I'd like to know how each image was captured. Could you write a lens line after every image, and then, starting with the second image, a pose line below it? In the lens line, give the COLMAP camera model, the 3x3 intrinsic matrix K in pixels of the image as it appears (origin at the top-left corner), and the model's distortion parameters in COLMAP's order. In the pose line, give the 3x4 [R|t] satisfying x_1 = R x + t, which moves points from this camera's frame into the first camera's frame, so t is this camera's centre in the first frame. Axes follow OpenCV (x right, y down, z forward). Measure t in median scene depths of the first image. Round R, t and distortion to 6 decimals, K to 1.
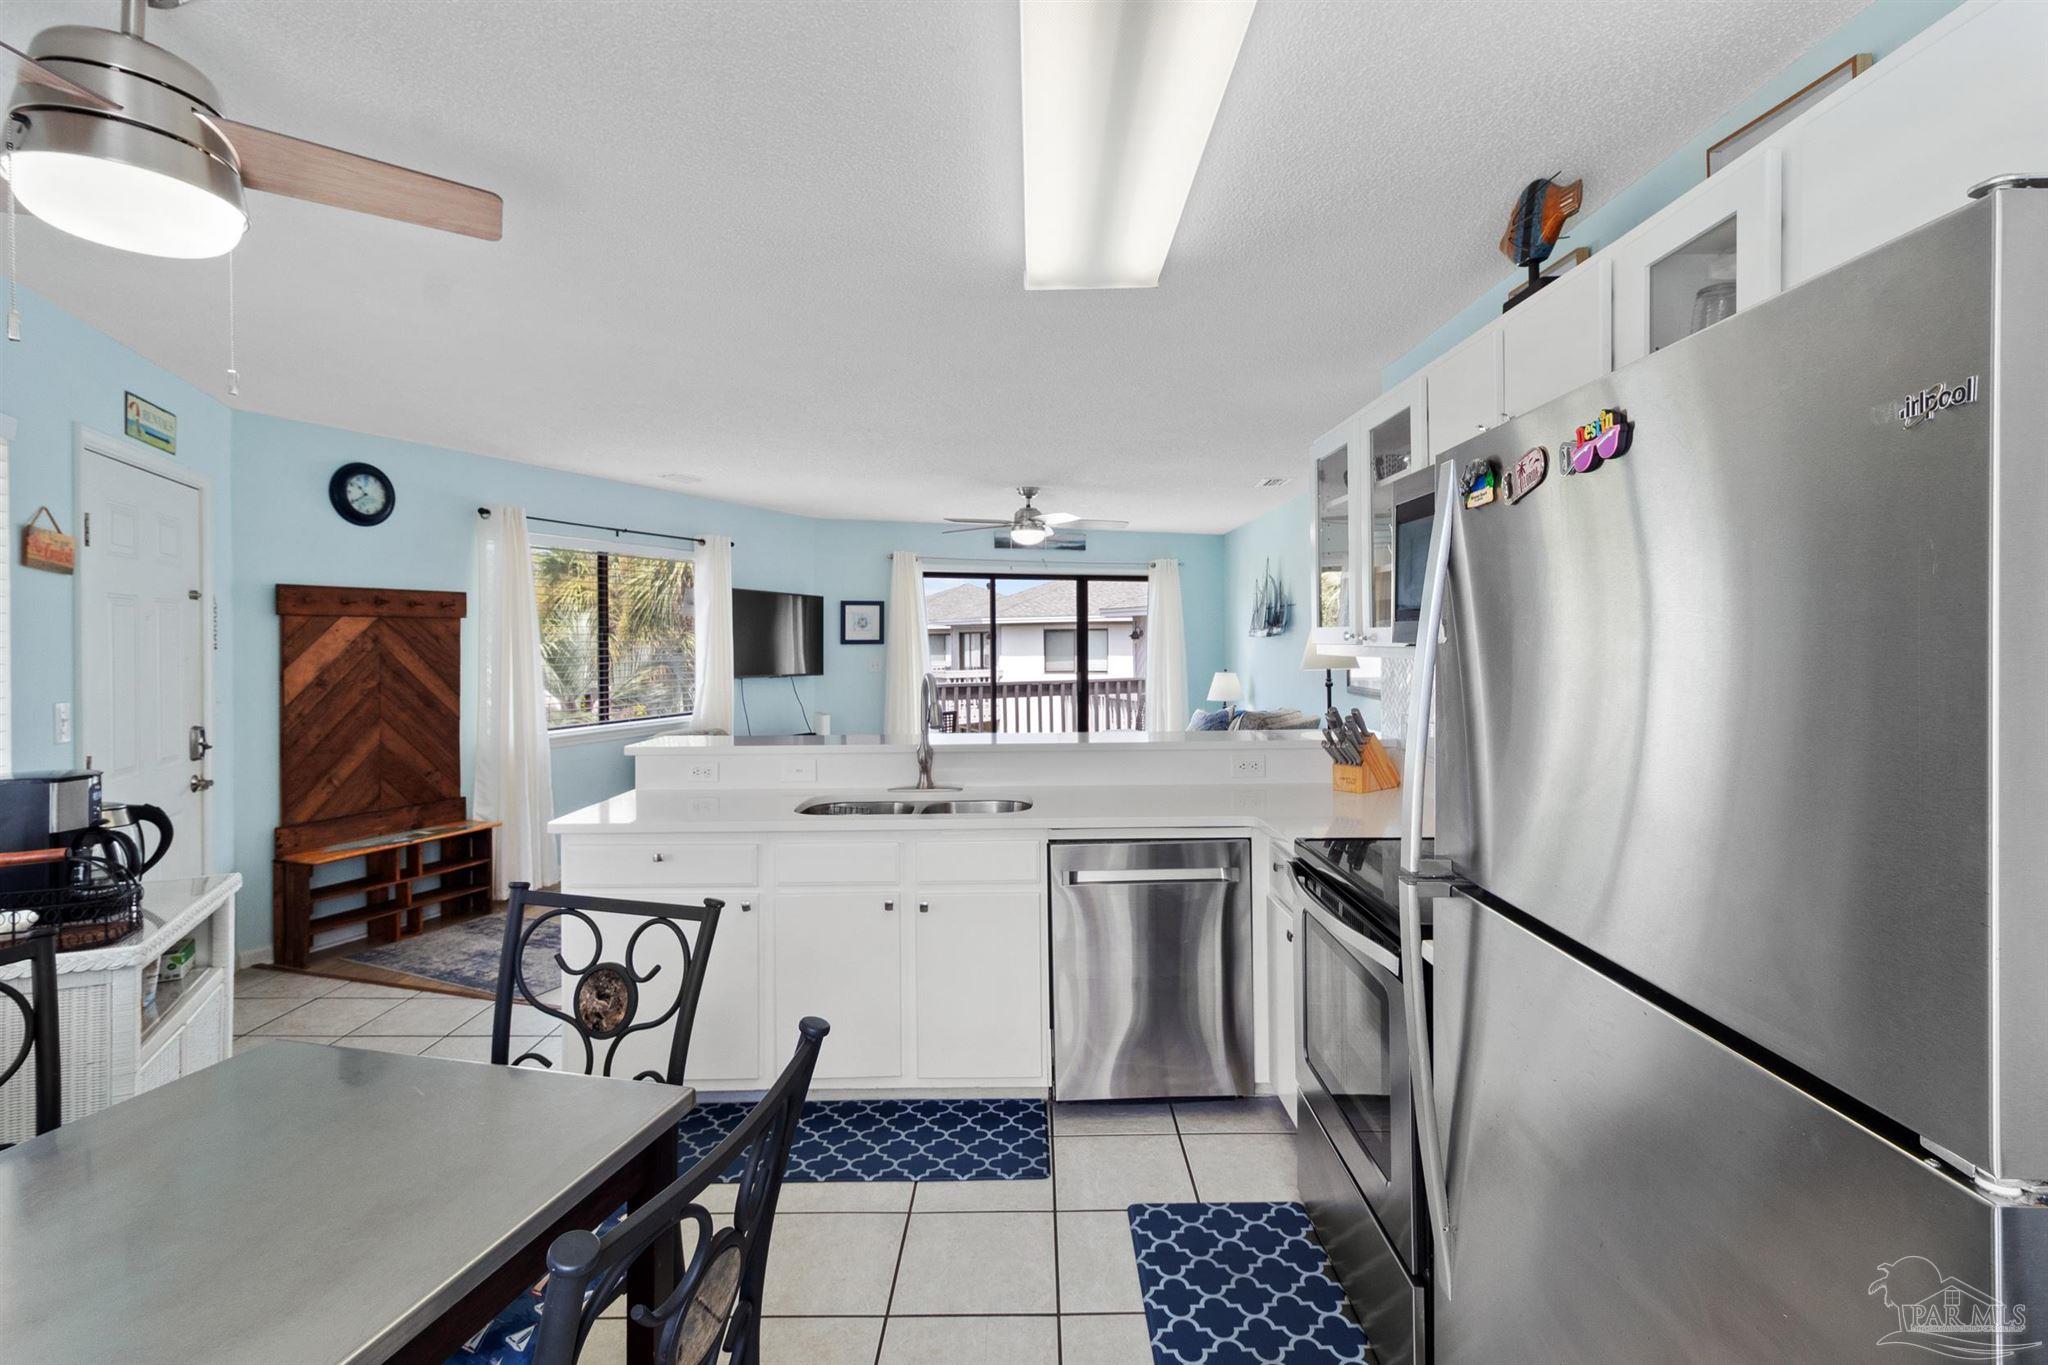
lens RADIAL K [[957.8, 0, 1037.8], [0, 957.8, 654.3], [0, 0, 1]] dist [0.006011, 0.000391]
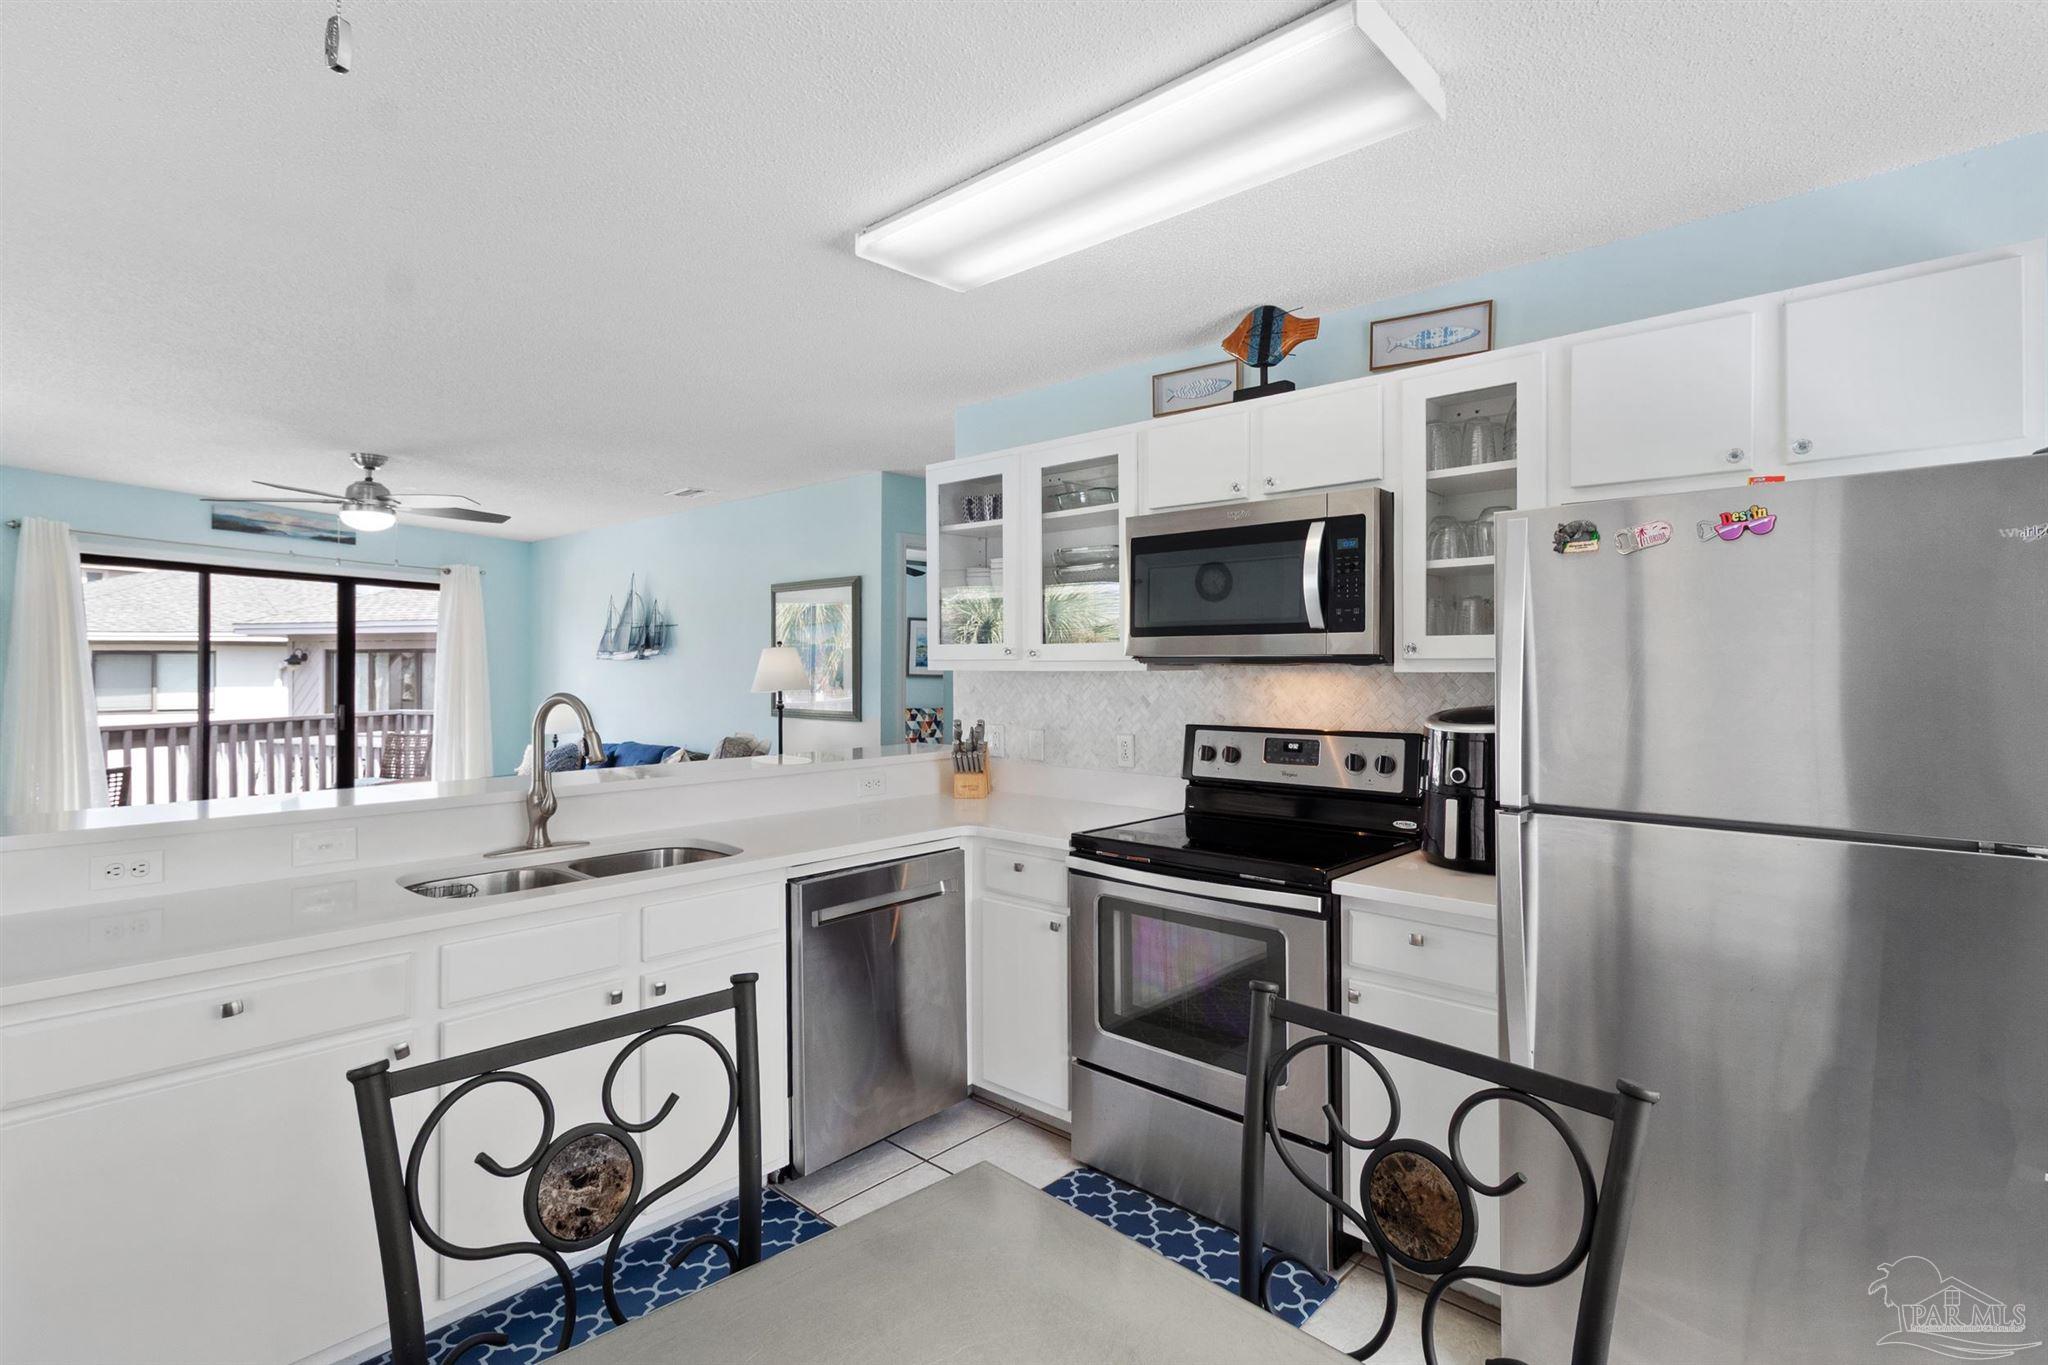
lens RADIAL K [[988.5, 0, 1031.9], [0, 988.5, 661.0], [0, 0, 1]] dist [0.003445, 0.000125]
pose [[0.680860, 0.010854, 0.732333, -0.265186], [0.007661, 0.999730, -0.021940, 0.008913], [-0.732373, 0.020549, 0.680593, 0.117747]]
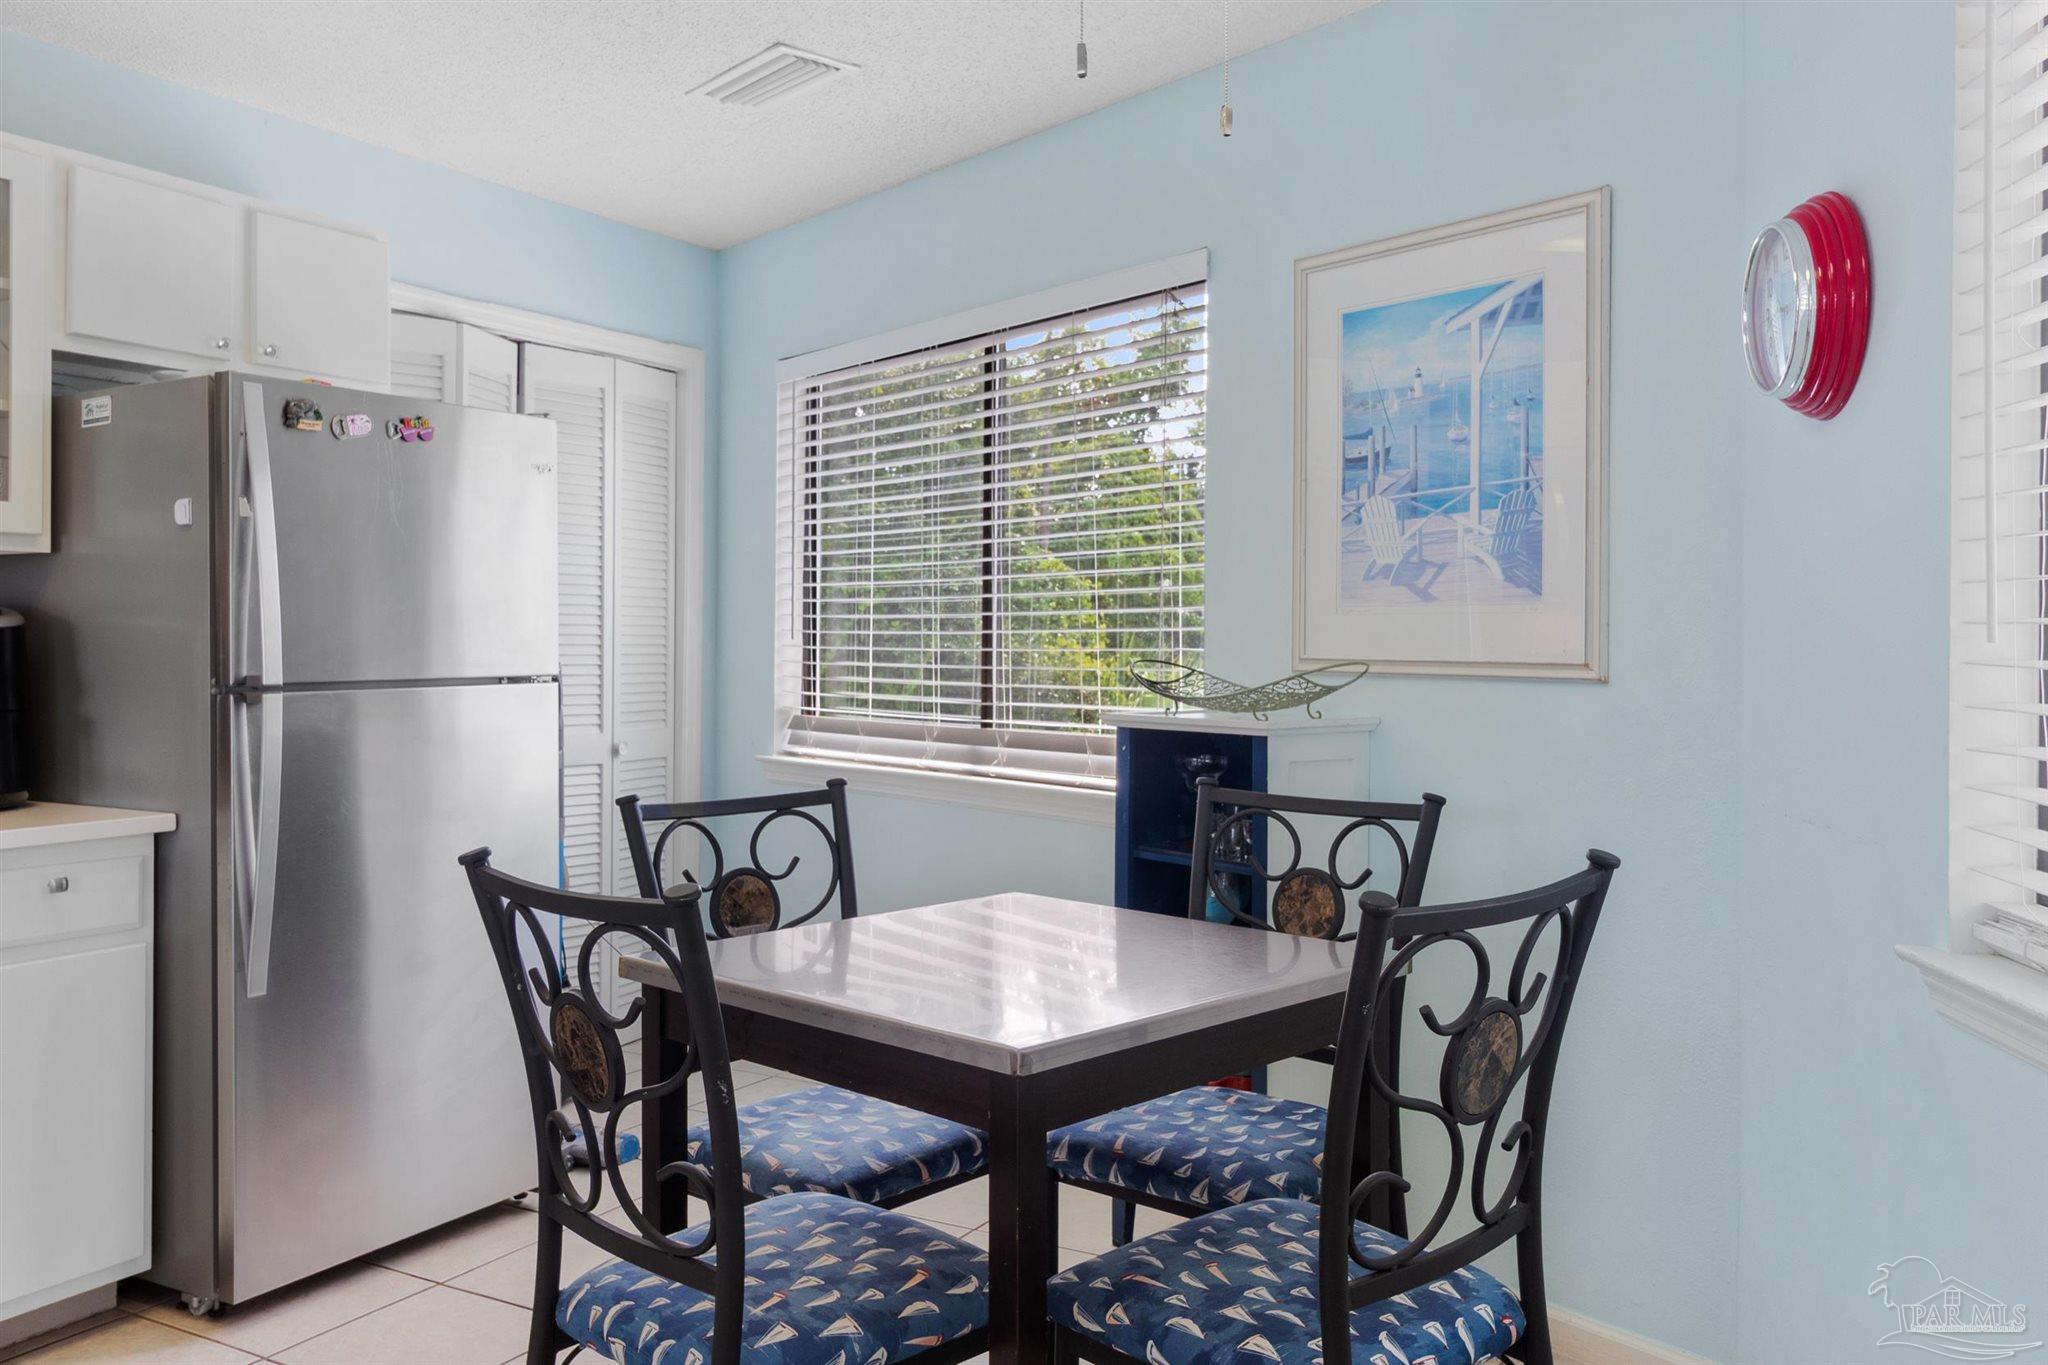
lens RADIAL K [[1662.2, 0, 1018.8], [0, 1662.2, 628.0], [0, 0, 1]] dist [0.001194, 0.006699]
pose [[-0.867770, 0.005924, 0.496931, -0.386984], [0.011369, 0.999904, 0.007935, 0.031512], [-0.496836, 0.012535, -0.867754, 0.571920]]
